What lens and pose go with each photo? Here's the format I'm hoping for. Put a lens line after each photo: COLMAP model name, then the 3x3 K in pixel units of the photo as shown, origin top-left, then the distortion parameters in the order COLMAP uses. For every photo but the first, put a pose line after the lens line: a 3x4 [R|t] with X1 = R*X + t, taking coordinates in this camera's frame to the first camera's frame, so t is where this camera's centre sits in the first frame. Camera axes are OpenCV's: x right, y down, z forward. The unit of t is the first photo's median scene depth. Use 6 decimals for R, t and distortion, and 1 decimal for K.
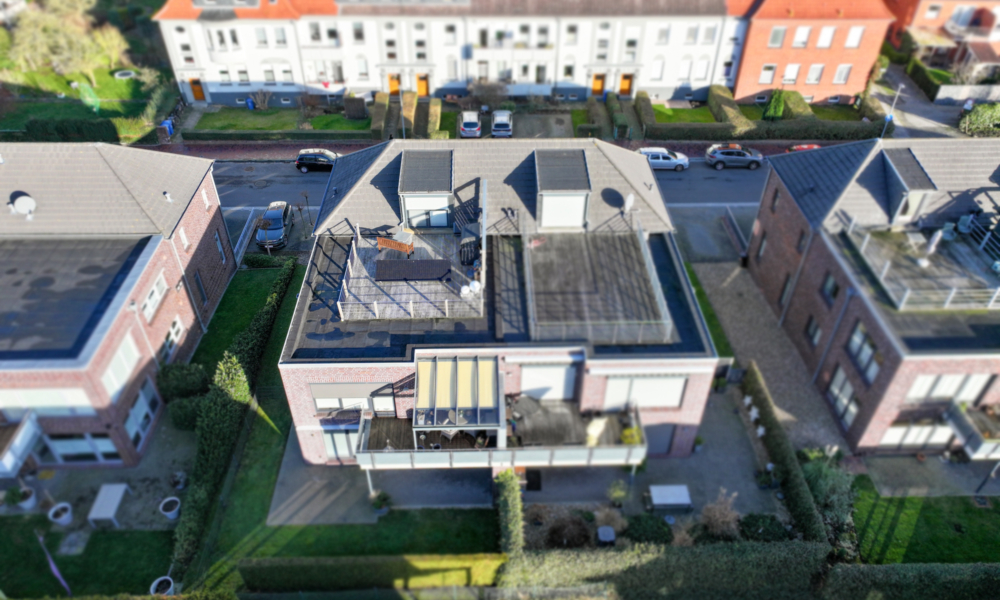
lens RADIAL K [[705.8, 0, 500.6], [0, 705.8, 299.5], [0, 0, 1]] dist [0.004222, 0.005839]
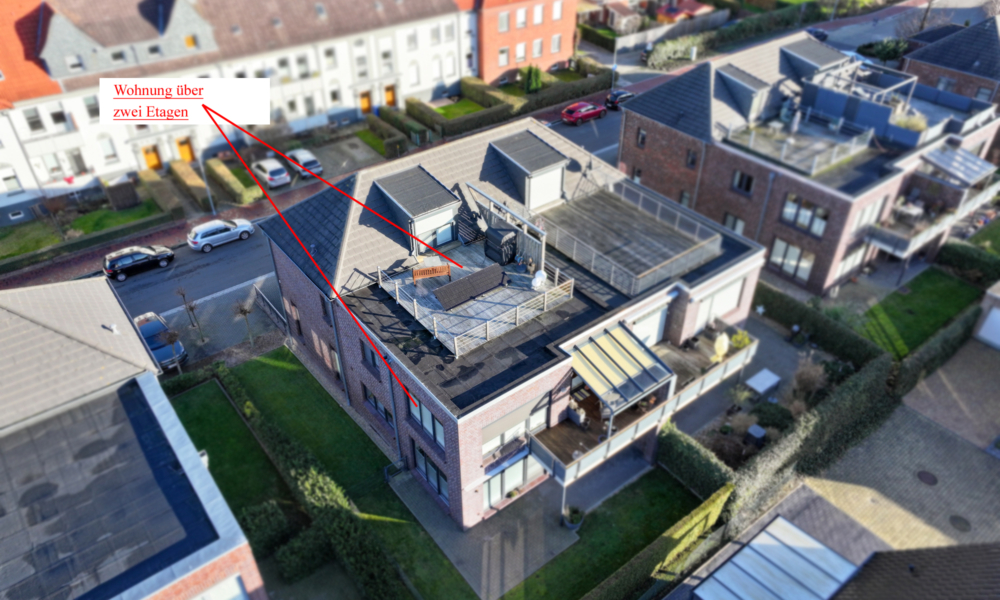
lens RADIAL K [[705.8, 0, 501.5], [0, 705.8, 300.2], [0, 0, 1]] dist [0.004222, 0.005839]
pose [[0.803371, -0.365447, 0.470153, -0.291436], [0.386710, 0.920574, 0.054767, -0.032975], [-0.452825, 0.137815, 0.880884, 0.088574]]
